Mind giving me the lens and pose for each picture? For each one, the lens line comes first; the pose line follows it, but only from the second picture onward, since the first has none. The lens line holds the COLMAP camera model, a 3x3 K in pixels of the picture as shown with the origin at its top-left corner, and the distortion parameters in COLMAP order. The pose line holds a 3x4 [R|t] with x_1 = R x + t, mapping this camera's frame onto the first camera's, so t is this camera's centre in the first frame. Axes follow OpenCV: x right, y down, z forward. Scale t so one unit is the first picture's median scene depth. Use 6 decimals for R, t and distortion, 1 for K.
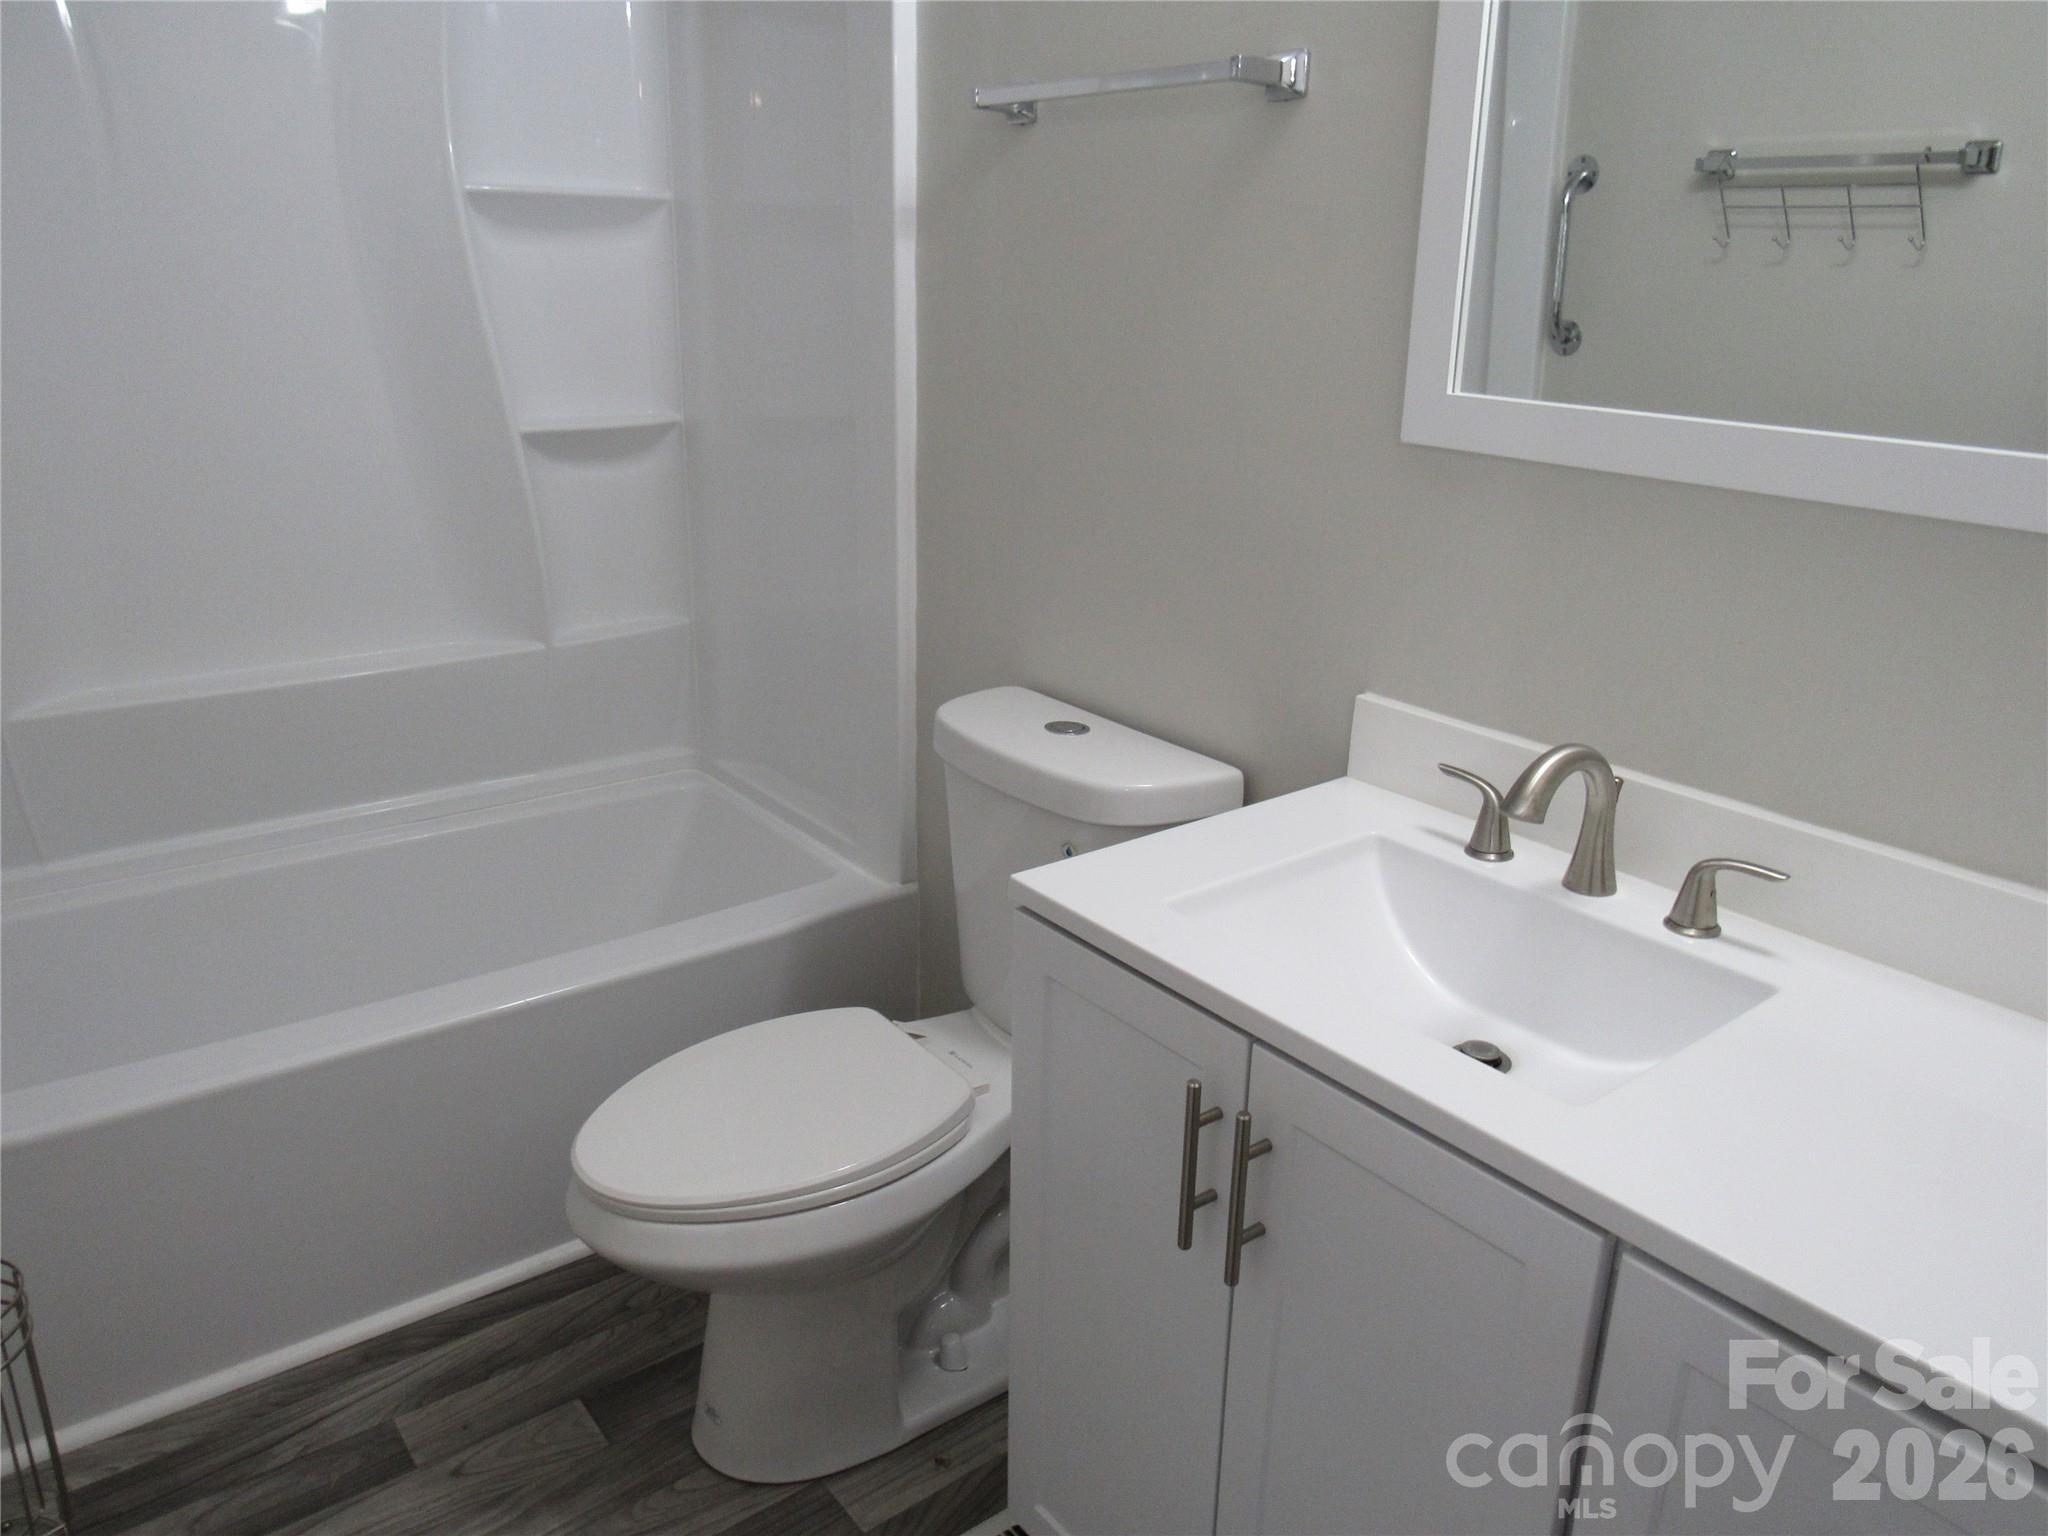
lens RADIAL K [[1461.5, 0, 1024.0], [0, 1461.5, 768.0], [0, 0, 1]] dist [-0.032326, 0.009319]
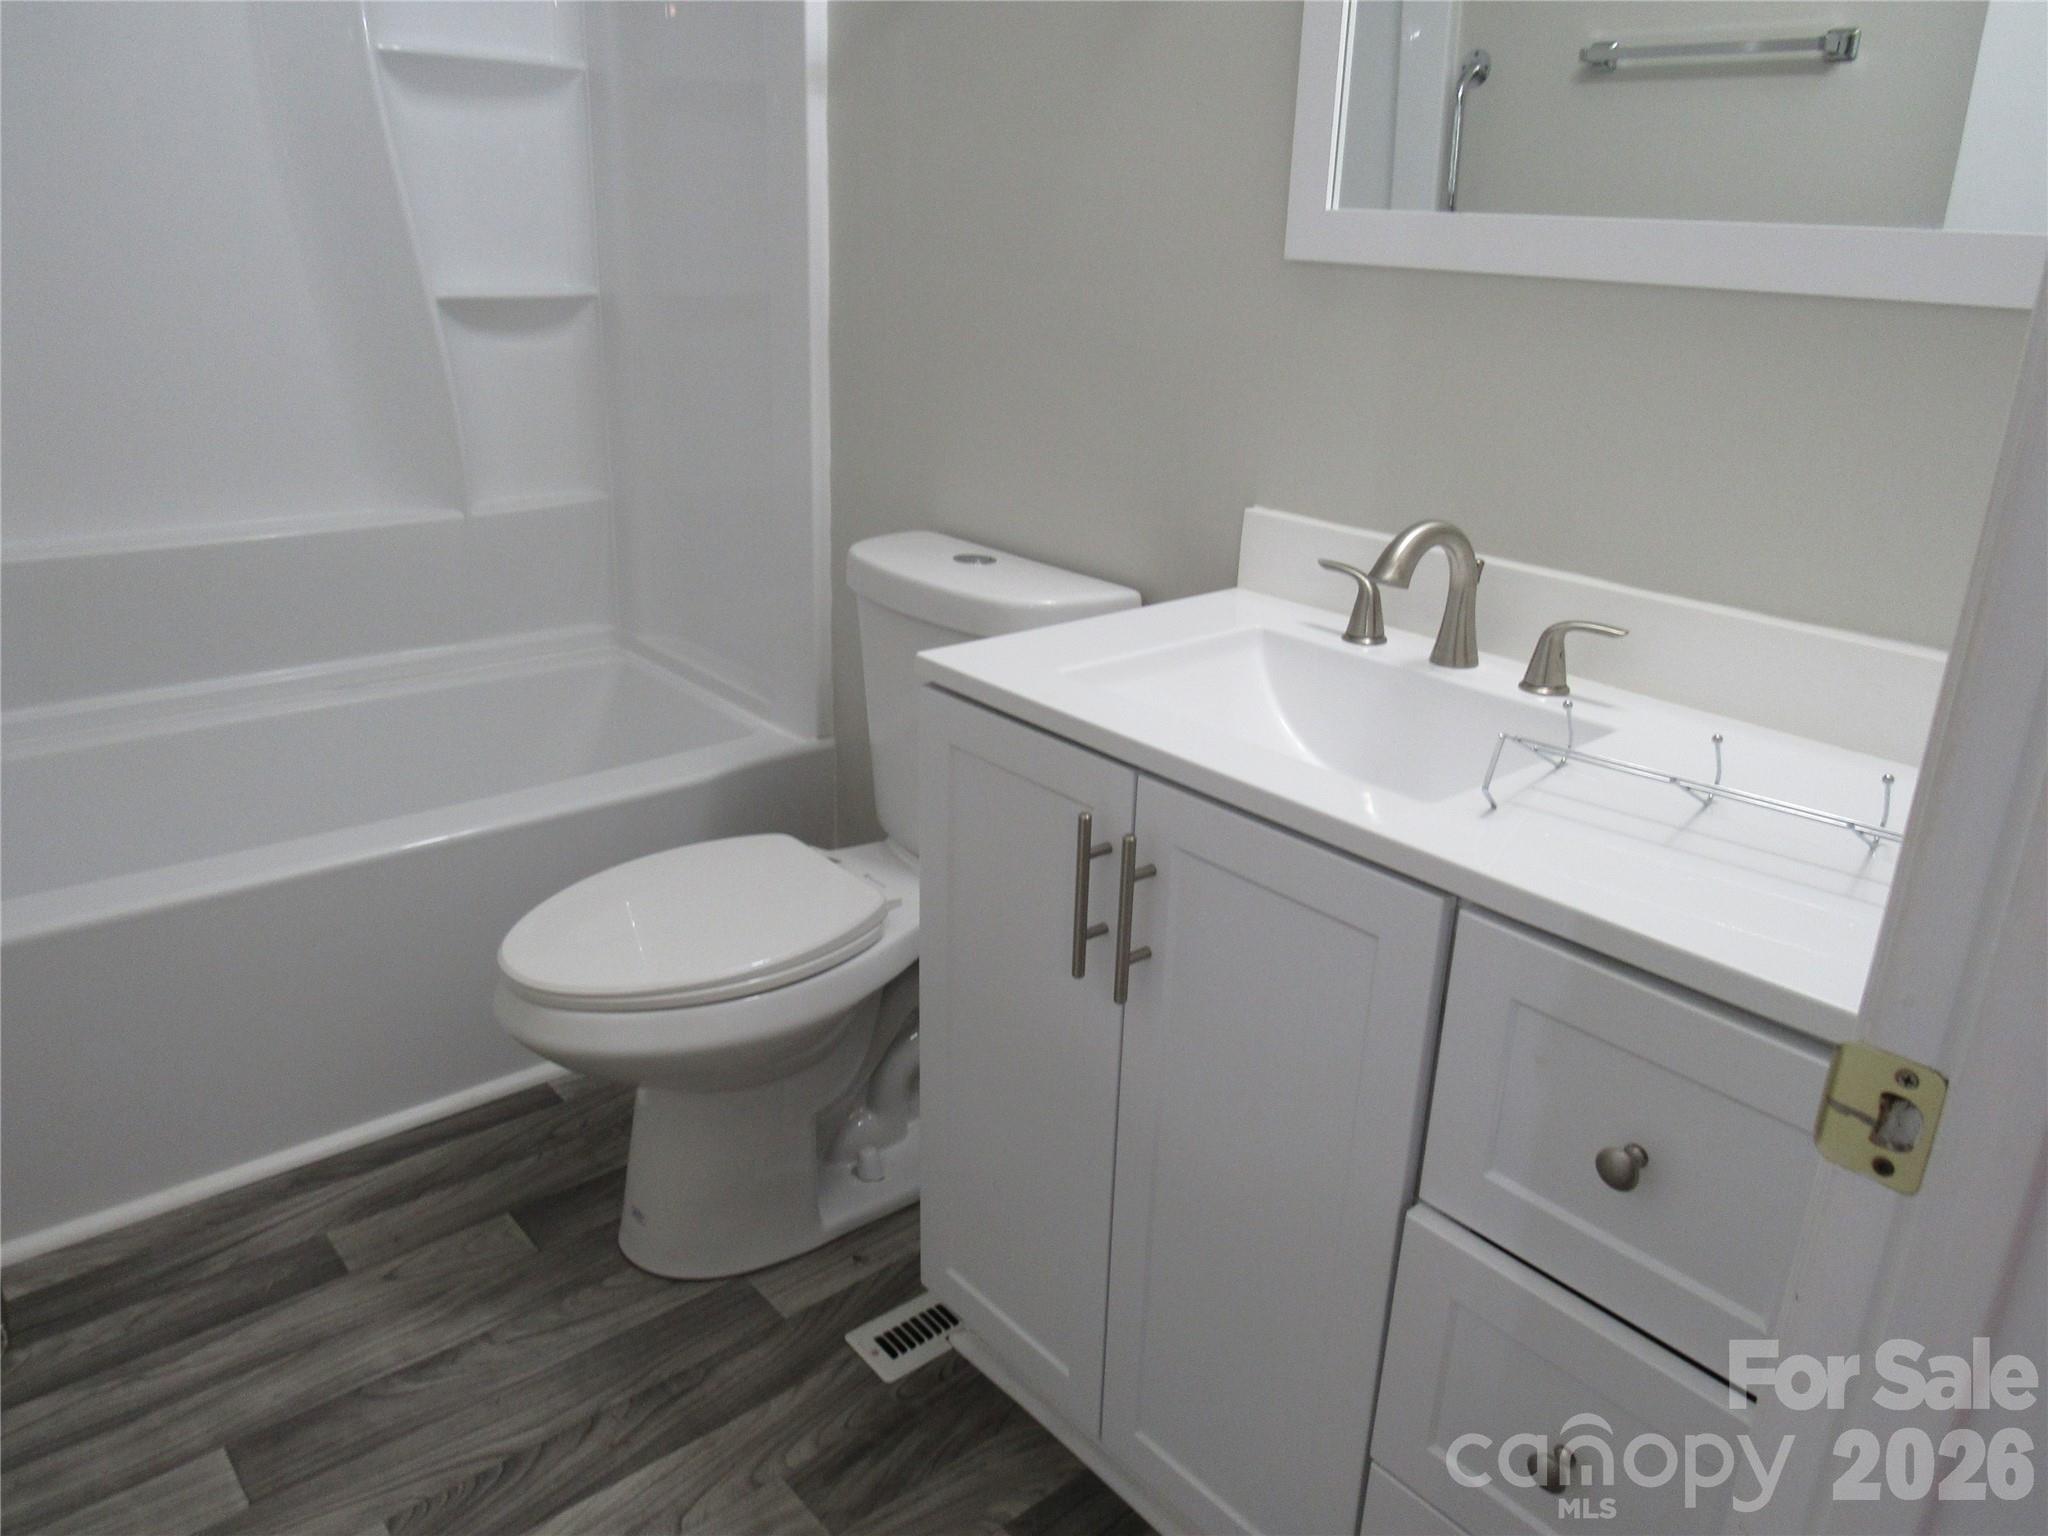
lens RADIAL K [[1459.8, 0, 1030.3], [0, 1459.8, 778.0], [0, 0, 1]] dist [-0.037084, 0.011721]
pose [[0.998429, -0.005149, 0.055790, 0.010104], [0.003359, 0.999478, 0.032126, 0.097092], [-0.055926, -0.031888, 0.997926, -0.046862]]
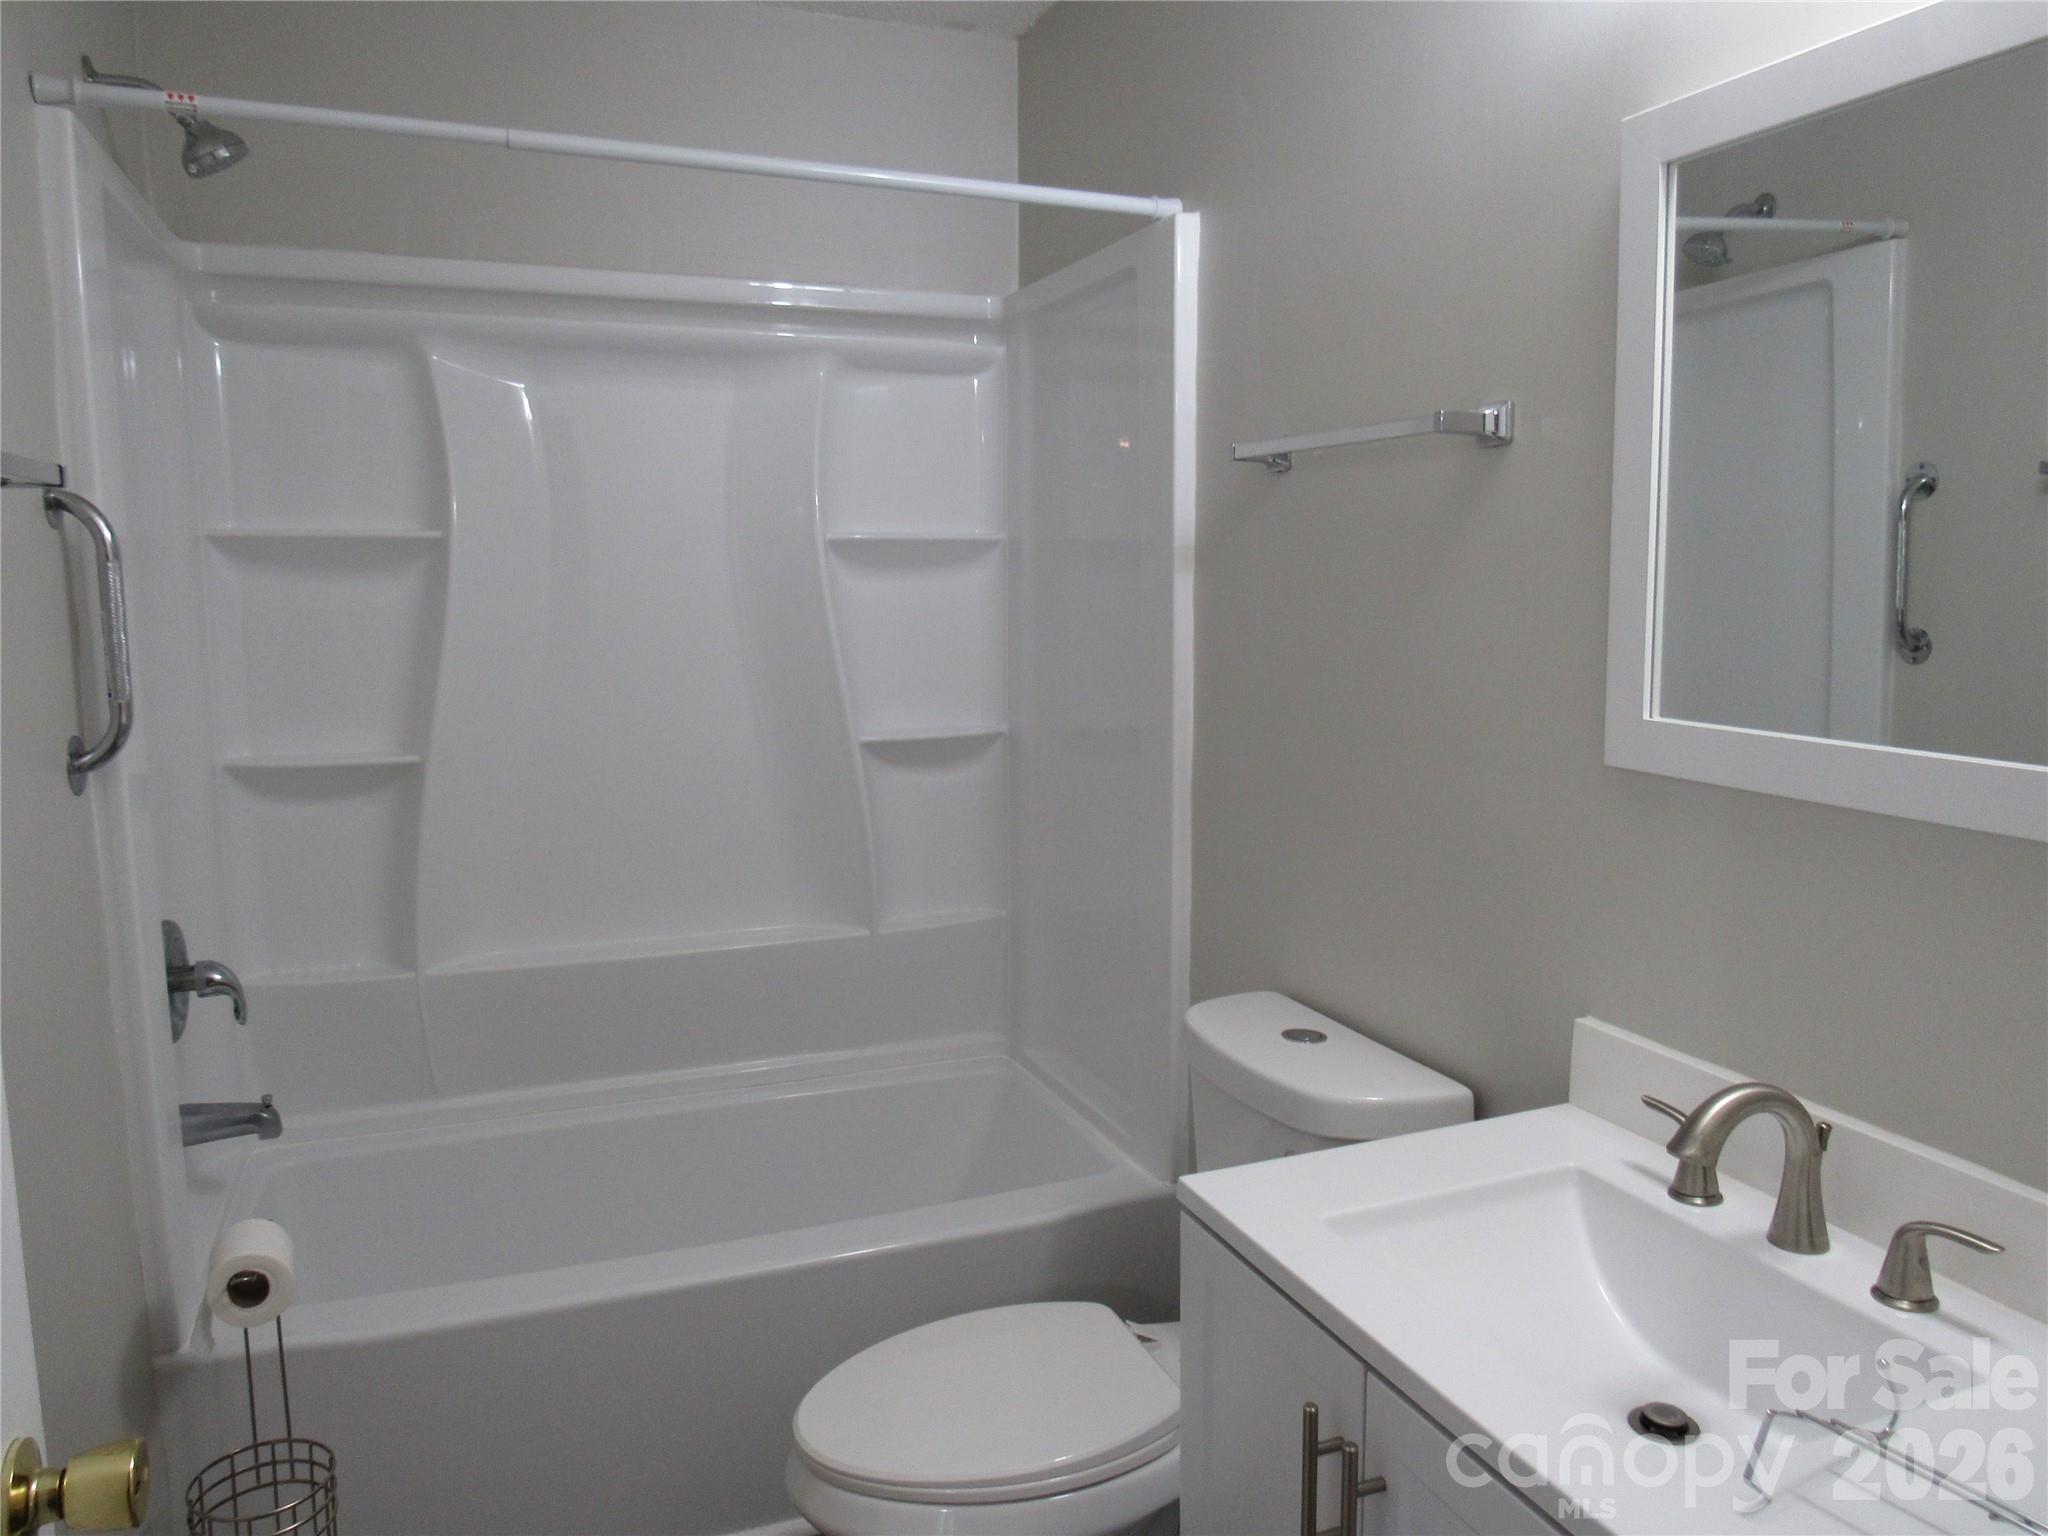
lens RADIAL K [[1461.5, 0, 1024.0], [0, 1461.5, 768.0], [0, 0, 1]] dist [-0.032326, 0.009319]
pose [[0.960261, 0.009194, -0.278951, 0.125214], [-0.064396, 0.979790, -0.189382, -0.005796], [0.271572, 0.199820, 0.941446, -0.039181]]
